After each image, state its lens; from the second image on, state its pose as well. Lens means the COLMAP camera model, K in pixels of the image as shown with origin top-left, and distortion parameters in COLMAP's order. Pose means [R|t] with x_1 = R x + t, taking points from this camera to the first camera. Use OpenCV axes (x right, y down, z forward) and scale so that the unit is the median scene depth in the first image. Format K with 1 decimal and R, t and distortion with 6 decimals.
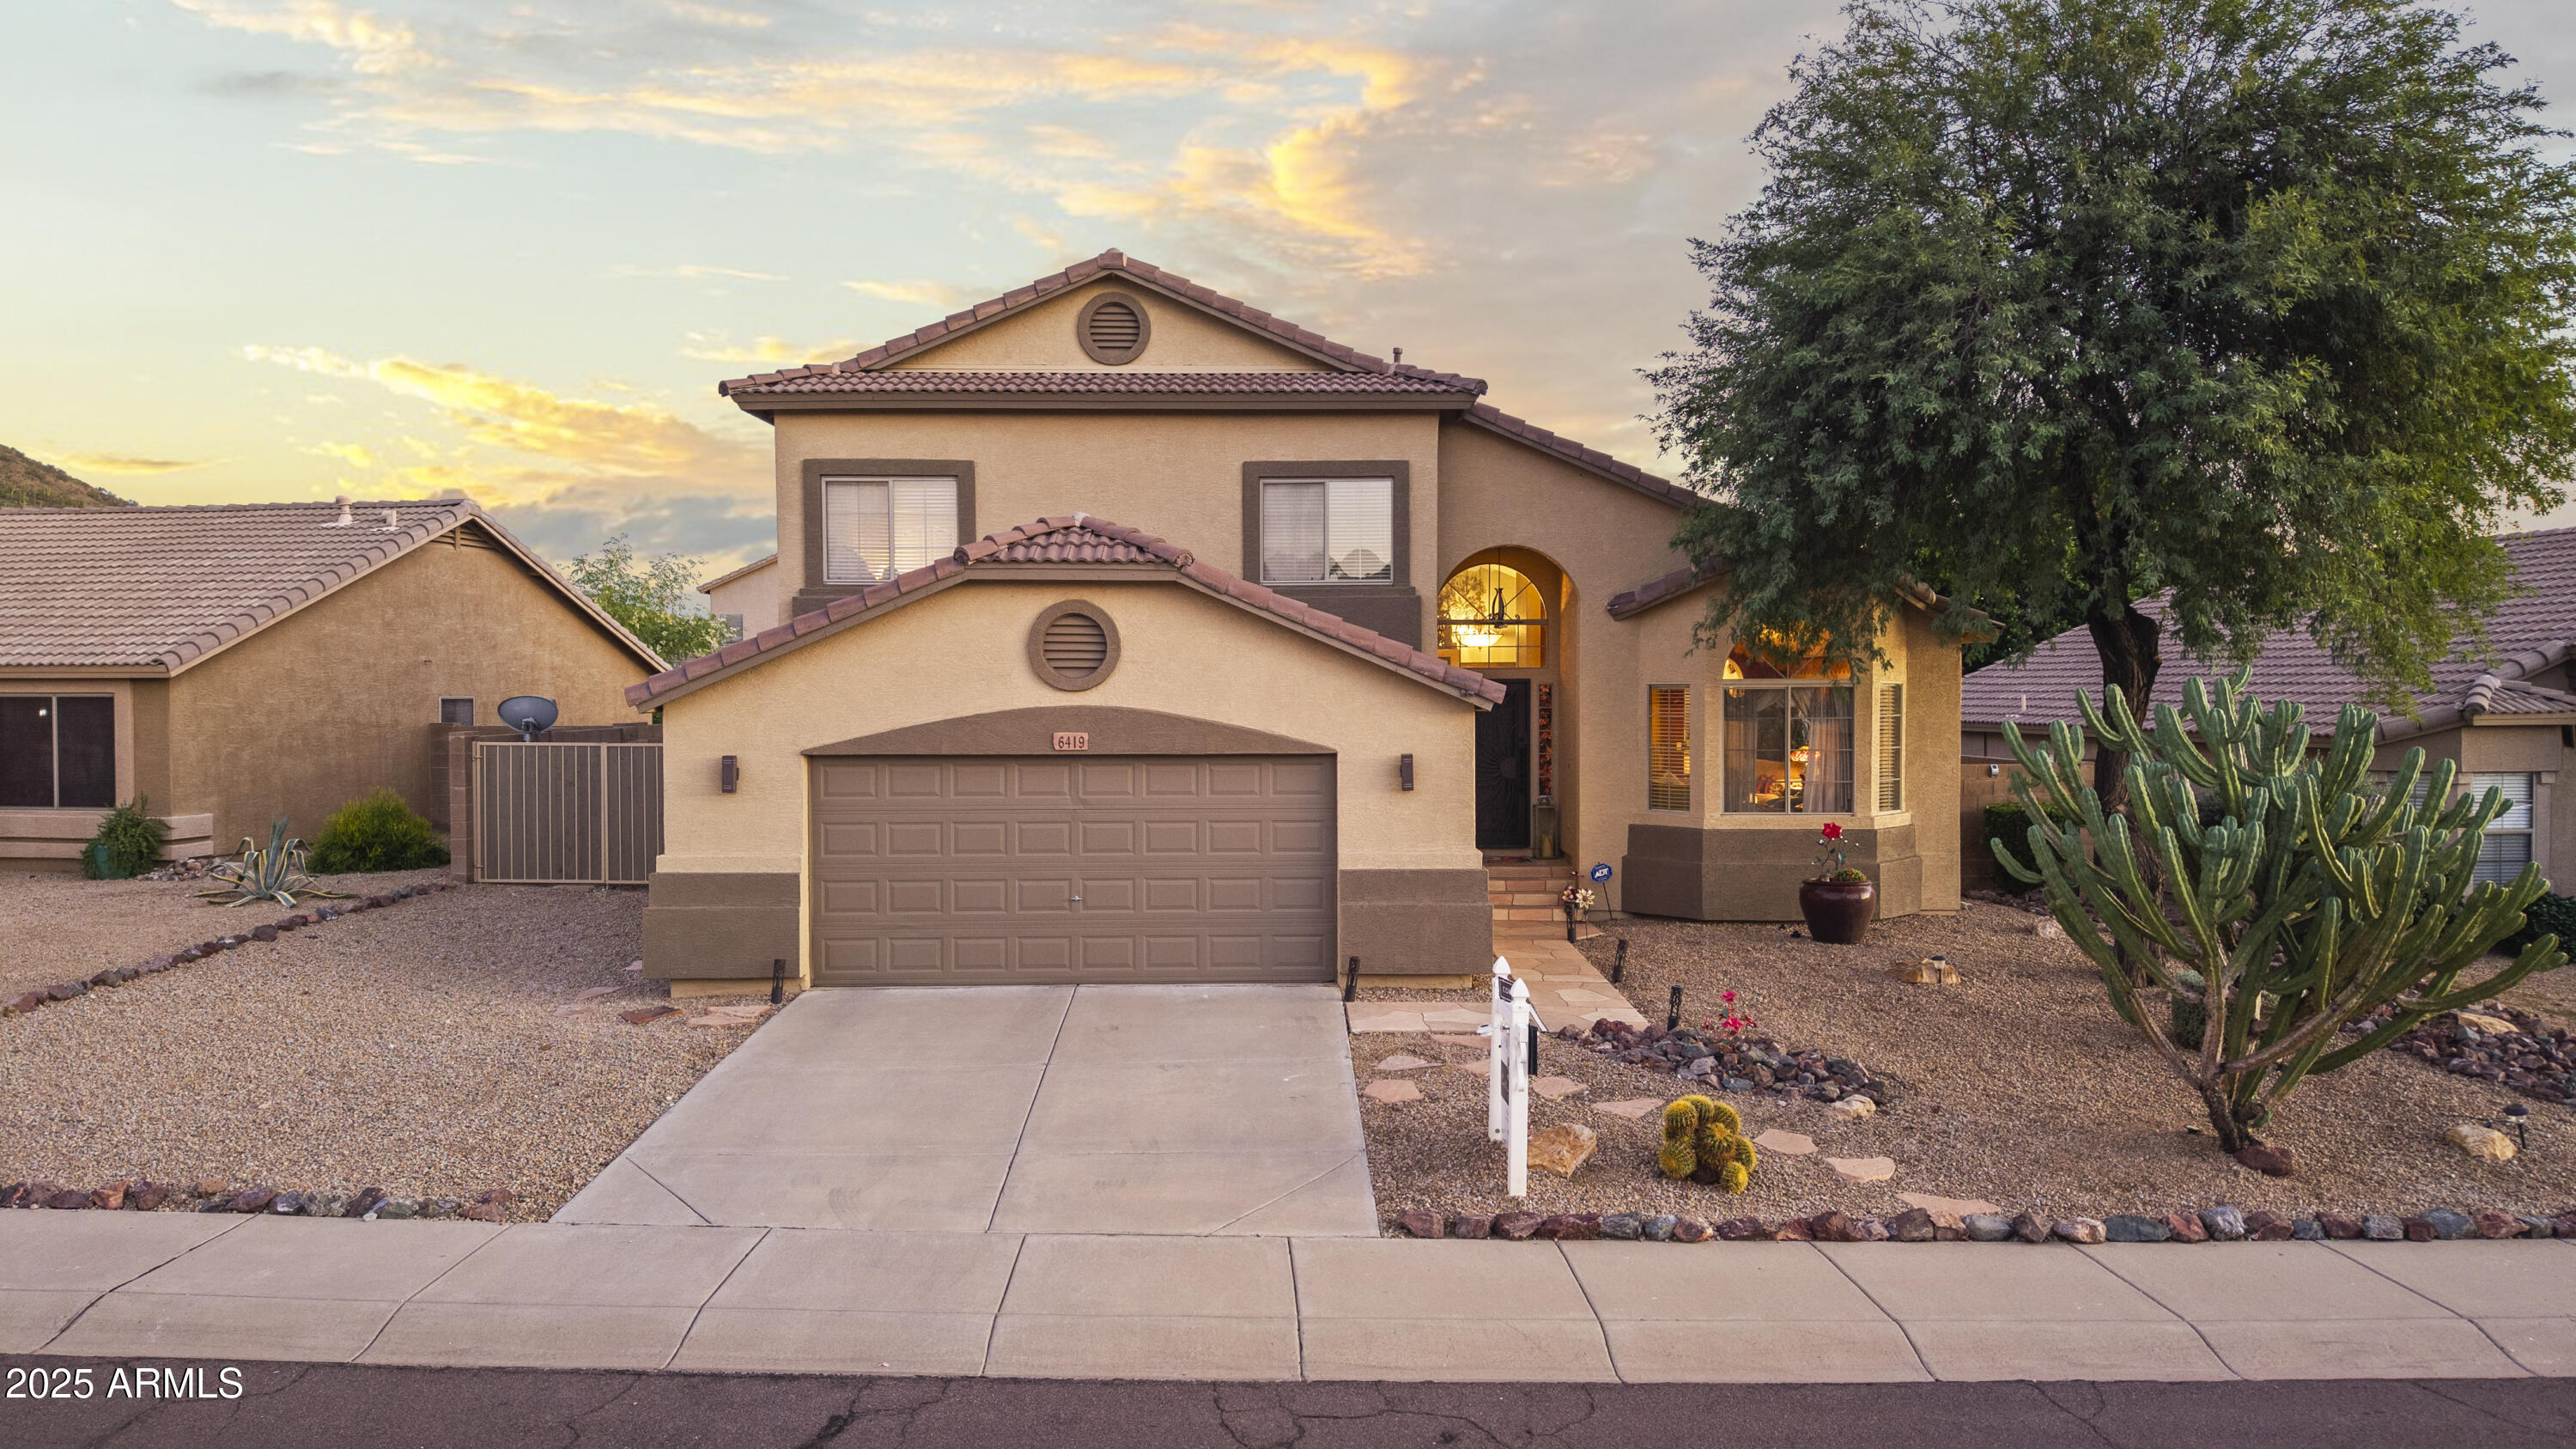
lens RADIAL K [[1767.3, 0, 1313.8], [0, 1767.3, 729.2], [0, 0, 1]] dist [0.026187, -0.034160]
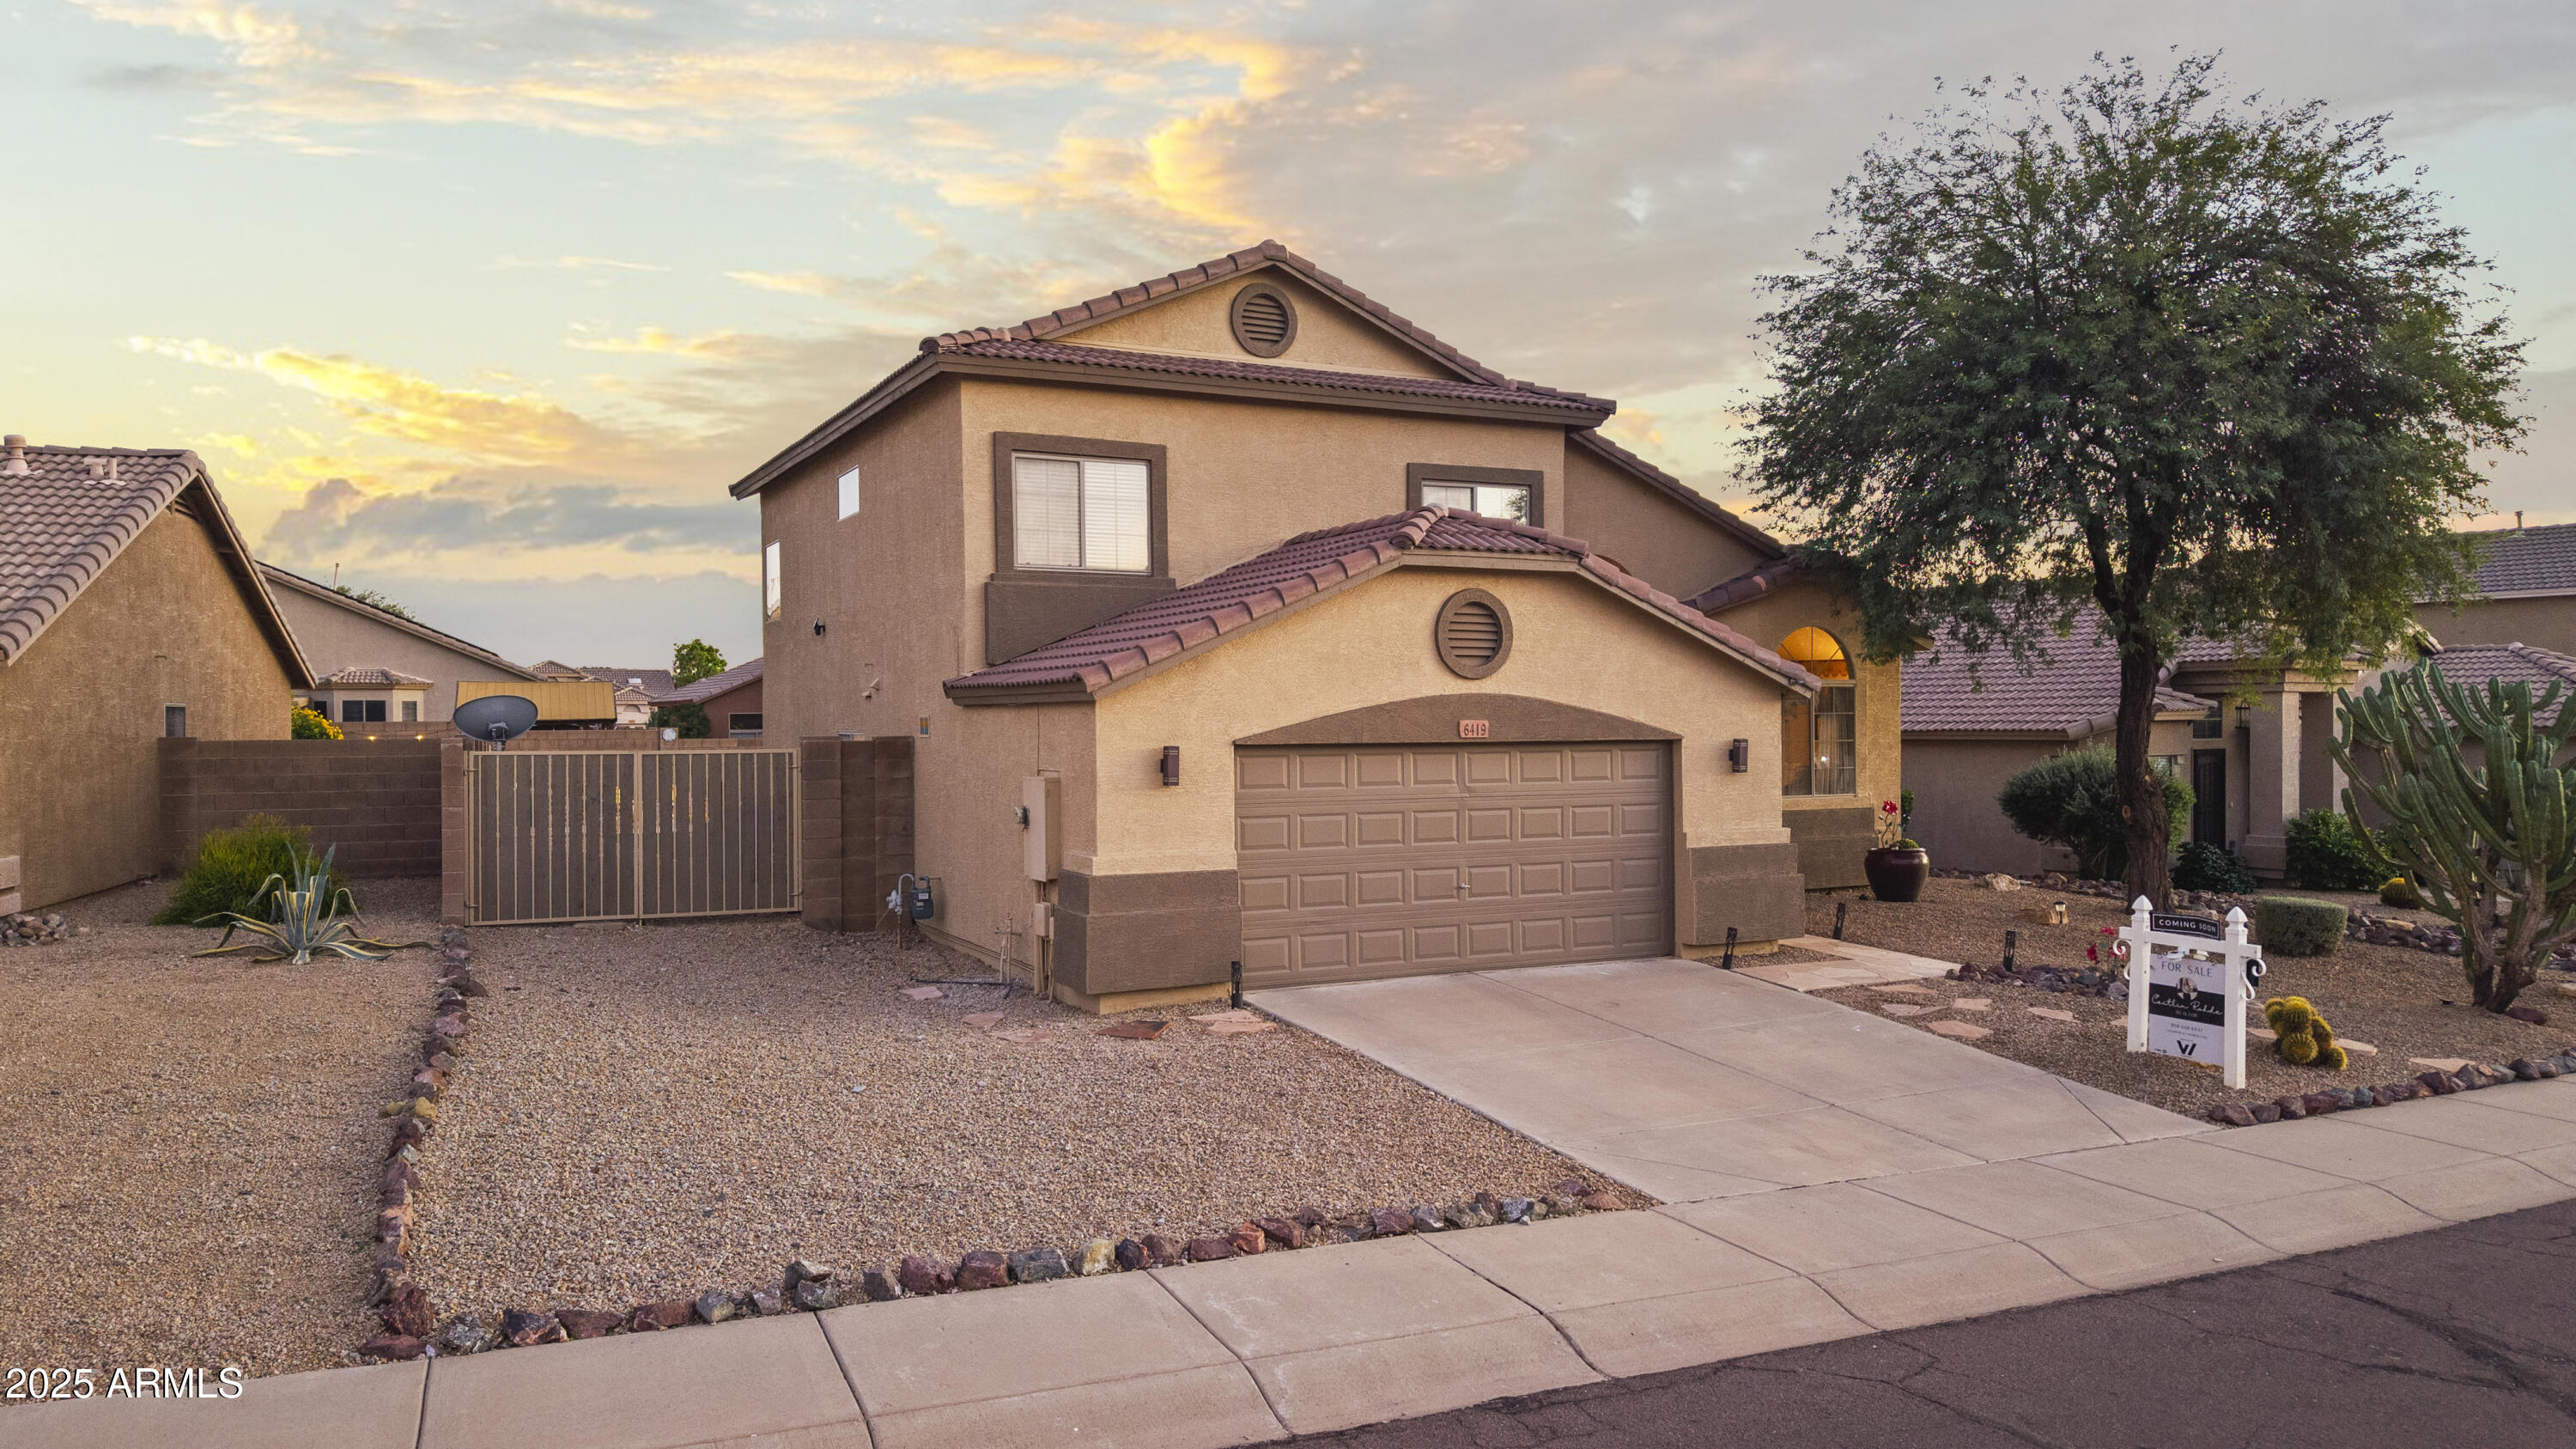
lens RADIAL K [[1767.3, 0, 1288.6], [0, 1767.3, 722.1], [0, 0, 1]] dist [0.026187, -0.034160]
pose [[0.890954, -0.004251, 0.454073, -0.676985], [0.015089, 0.999681, -0.020246, 0.021480], [-0.453842, 0.024890, 0.890734, 0.149009]]
